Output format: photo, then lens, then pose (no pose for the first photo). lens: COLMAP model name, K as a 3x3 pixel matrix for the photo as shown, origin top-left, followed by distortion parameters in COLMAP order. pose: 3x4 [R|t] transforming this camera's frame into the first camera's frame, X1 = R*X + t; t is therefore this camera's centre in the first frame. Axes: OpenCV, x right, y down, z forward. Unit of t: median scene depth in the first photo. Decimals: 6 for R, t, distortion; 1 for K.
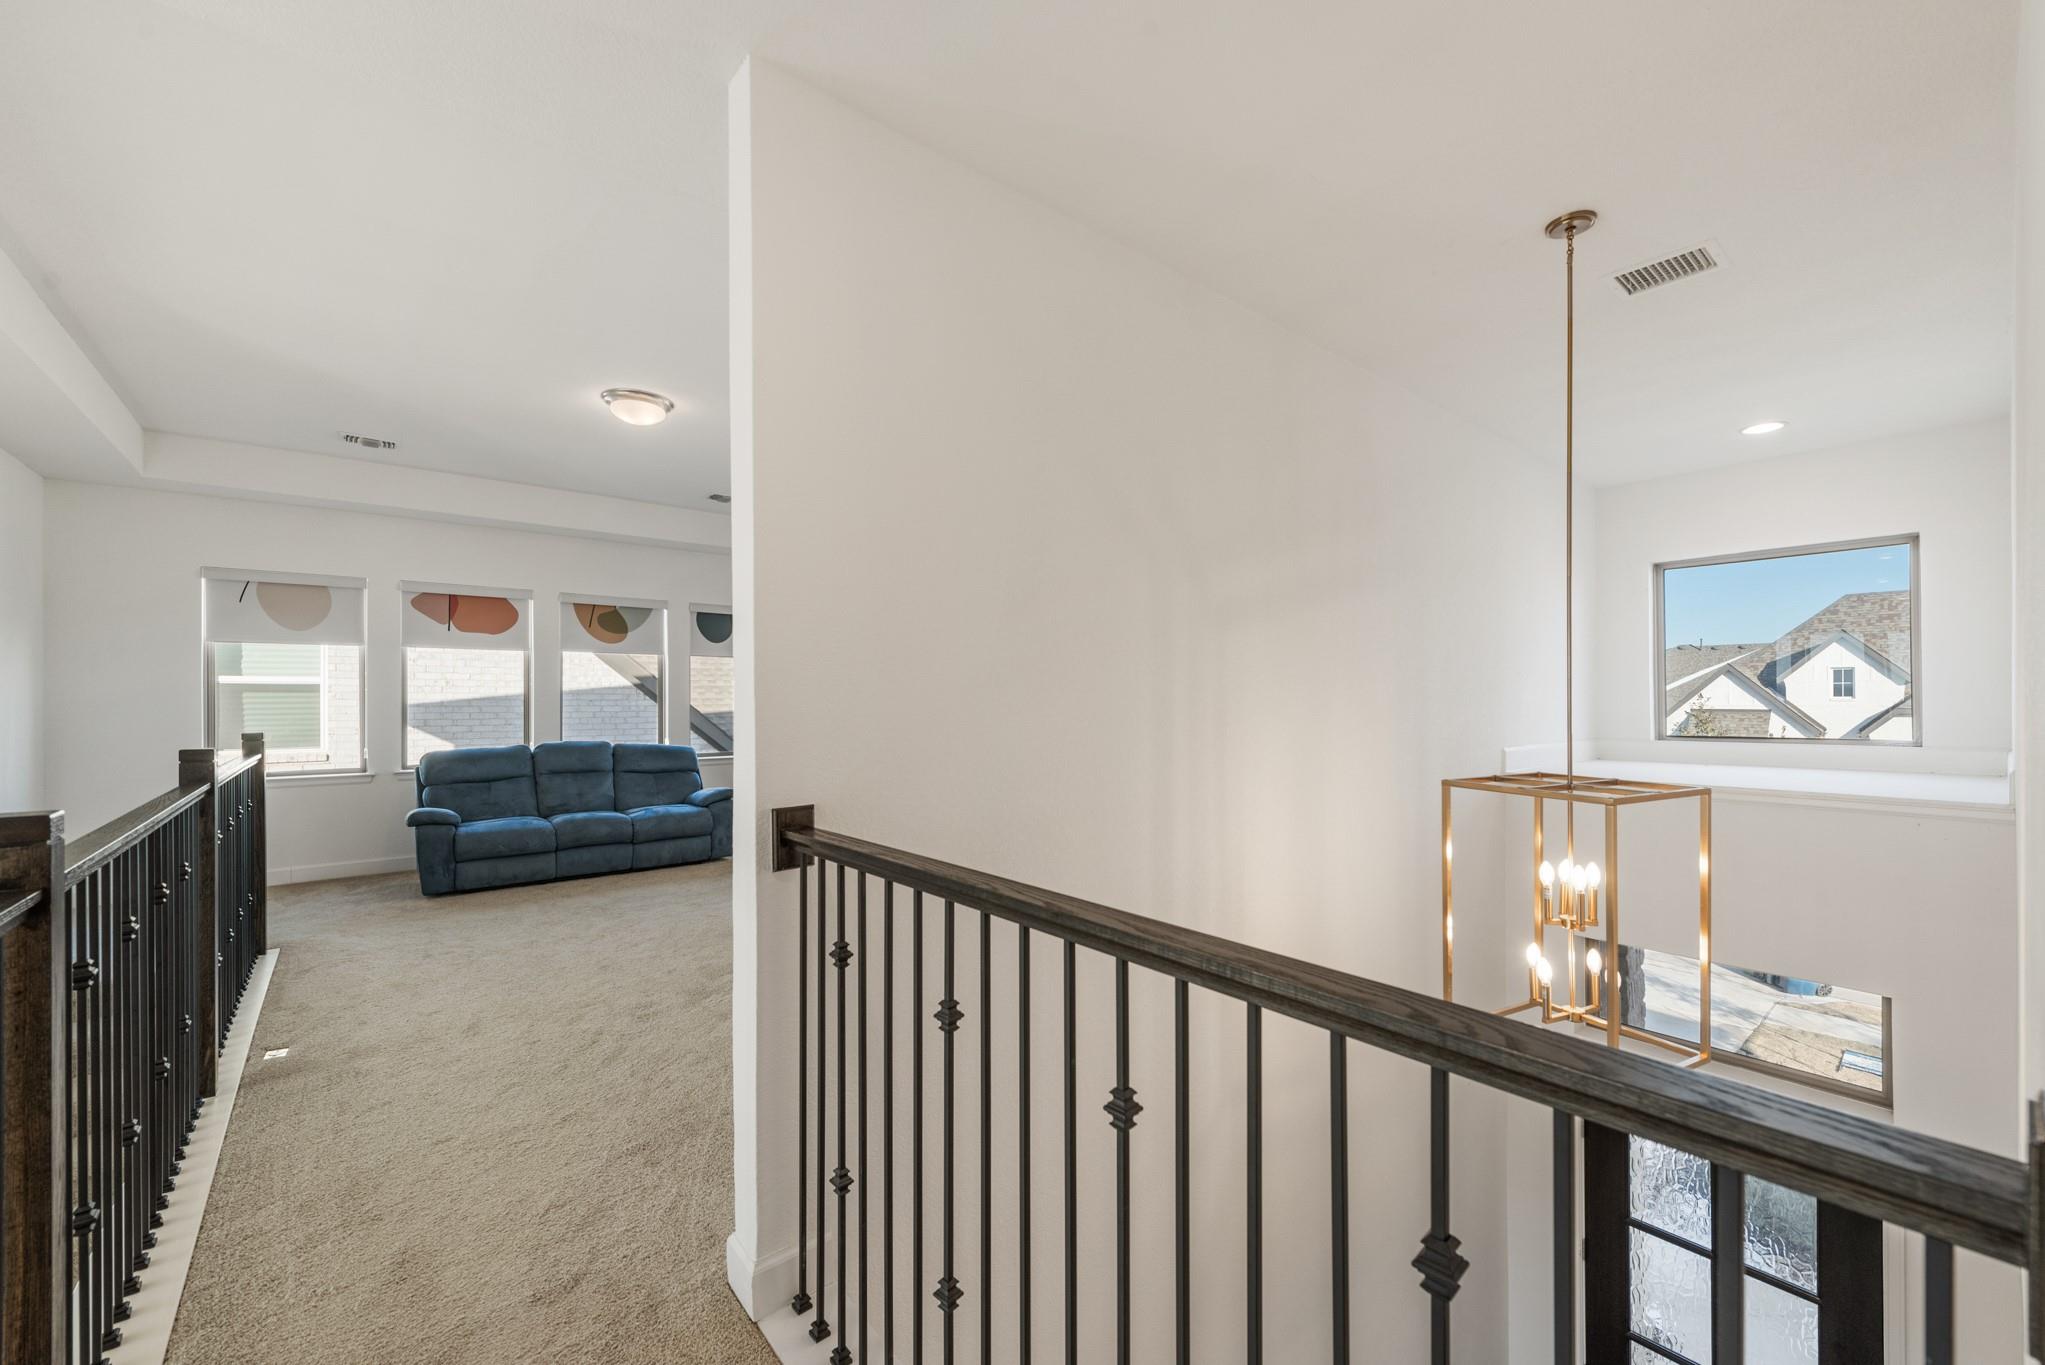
lens RADIAL K [[793.3, 0, 1034.5], [0, 793.3, 695.9], [0, 0, 1]] dist [0.001615, -0.000081]
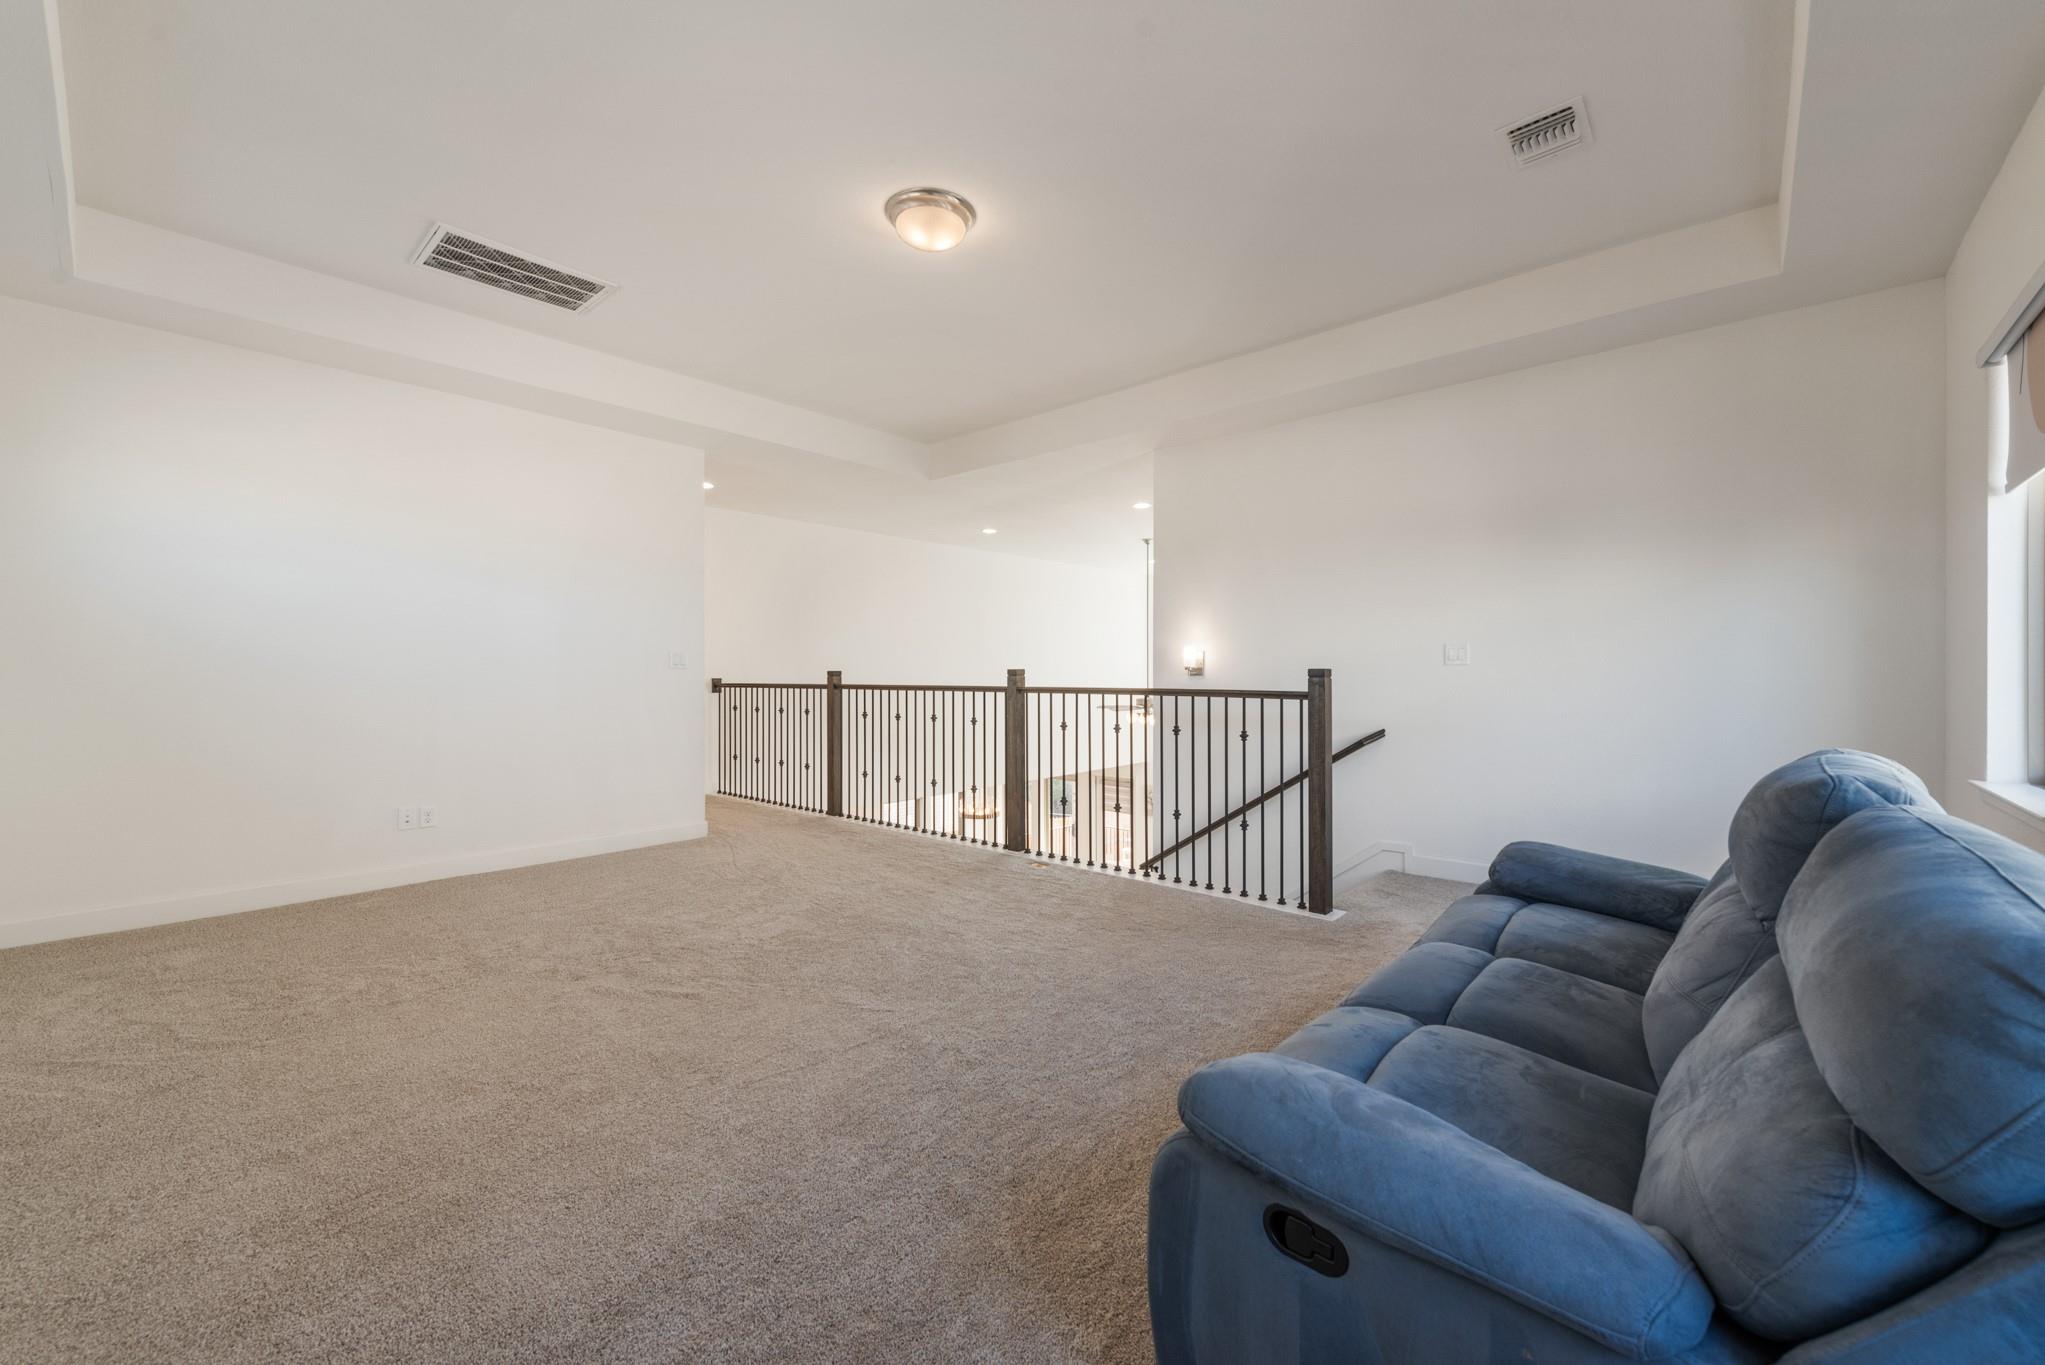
lens RADIAL K [[793.3, 0, 1024.2], [0, 793.3, 676.6], [0, 0, 1]] dist [0.001615, -0.000081]
pose [[-0.989015, 0.002990, -0.147788, -0.325259], [0.003451, 0.999990, -0.002864, 0.036197], [0.147778, -0.003342, -0.989015, 1.173864]]
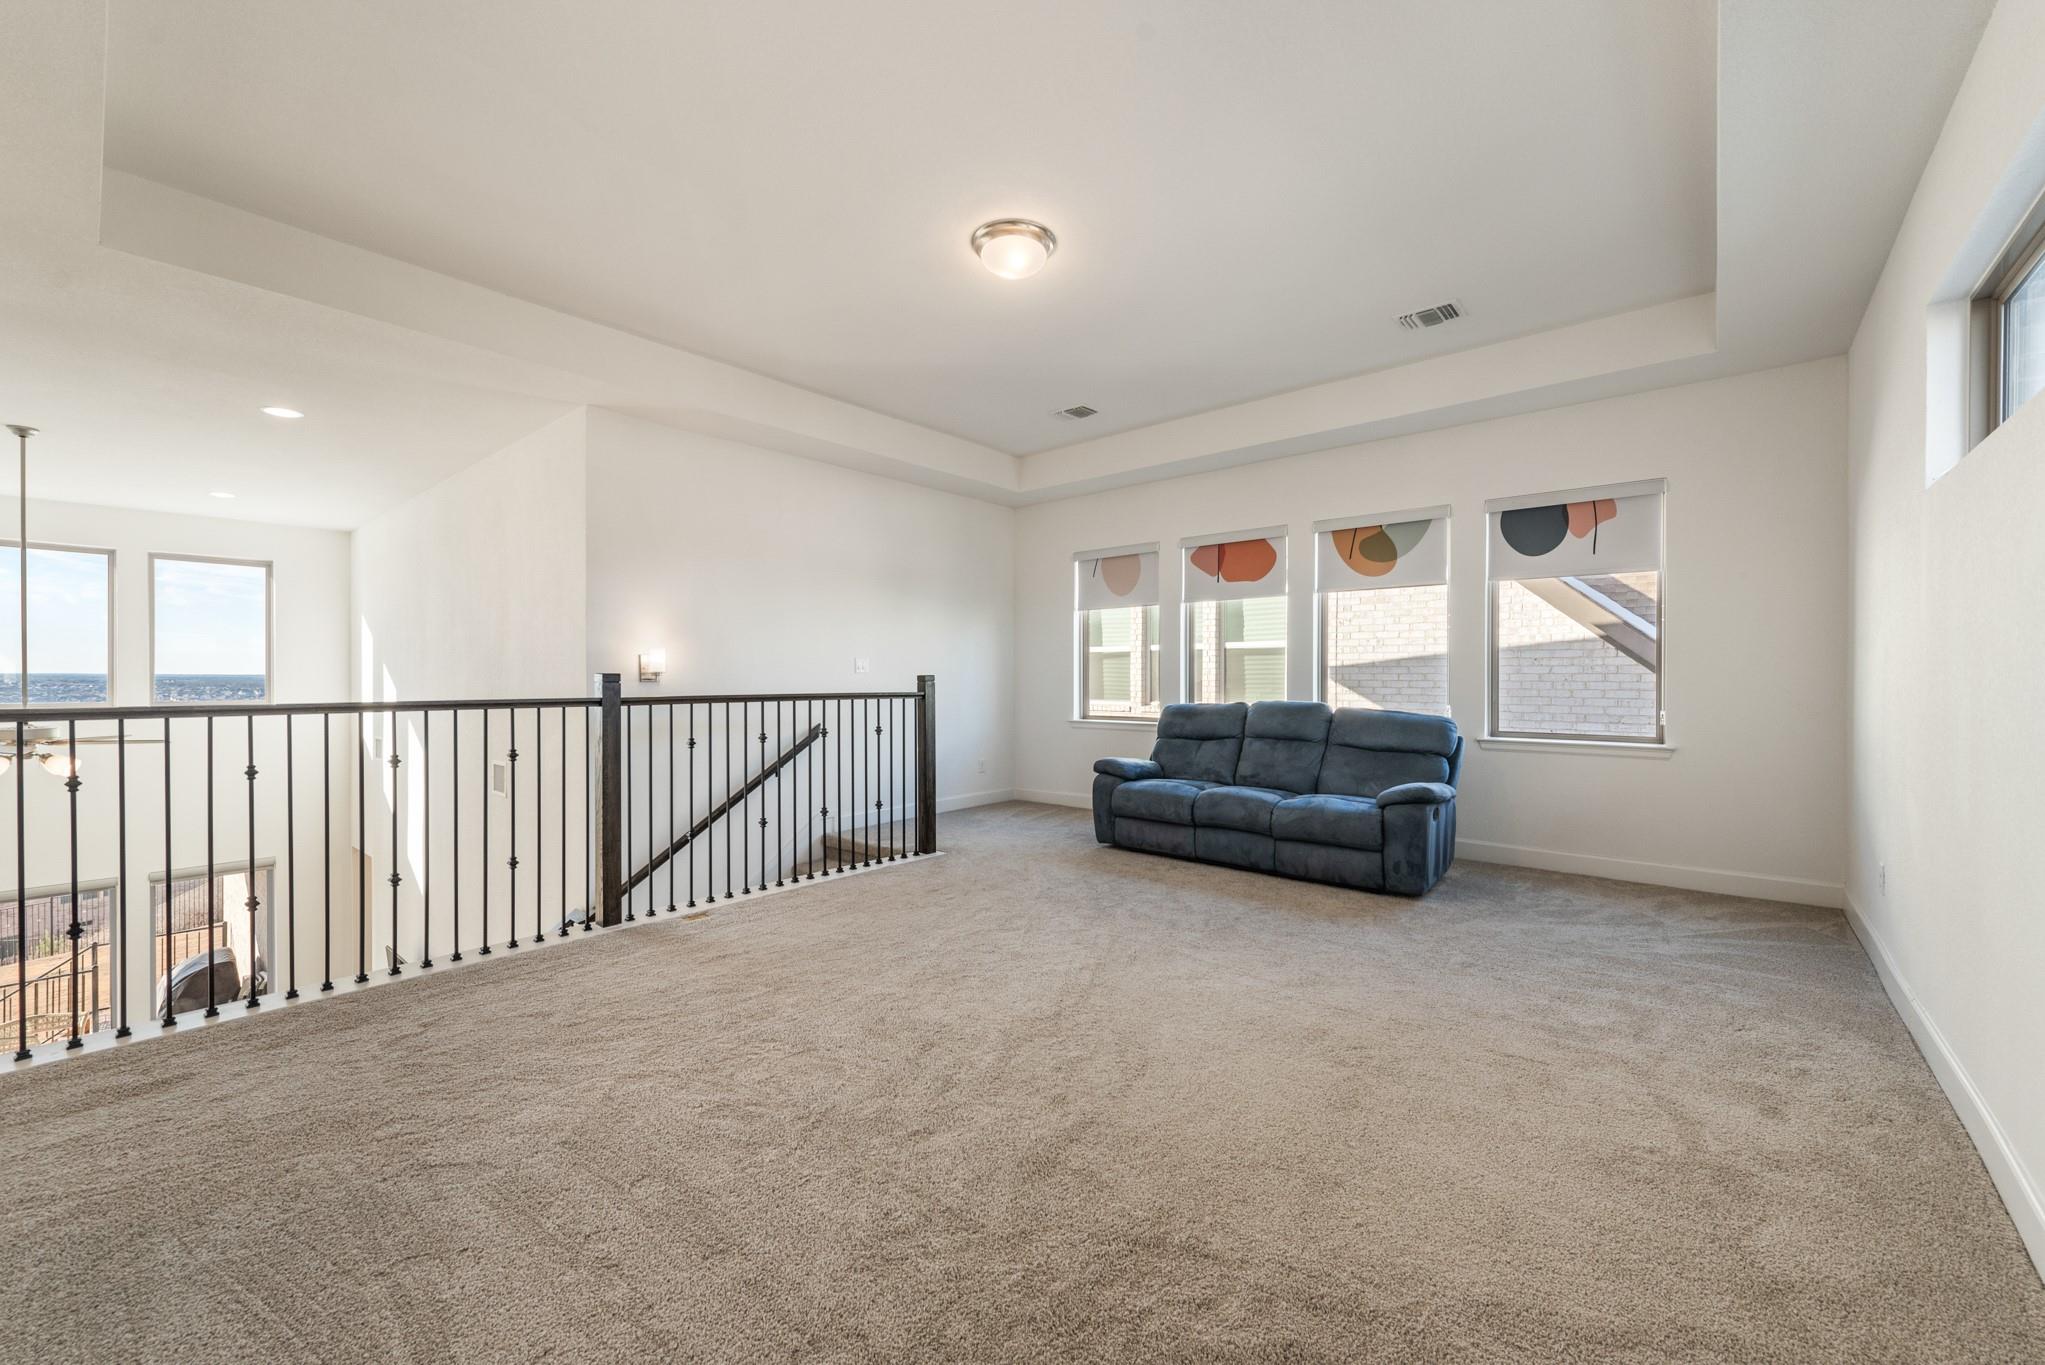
lens RADIAL K [[793.3, 0, 1032.7], [0, 793.3, 682.4], [0, 0, 1]] dist [0.001615, -0.000081]
pose [[0.169451, 0.007006, -0.985514, 0.173017], [0.005269, 0.999954, 0.008015, 0.030581], [0.985525, -0.006551, 0.169406, 0.601597]]
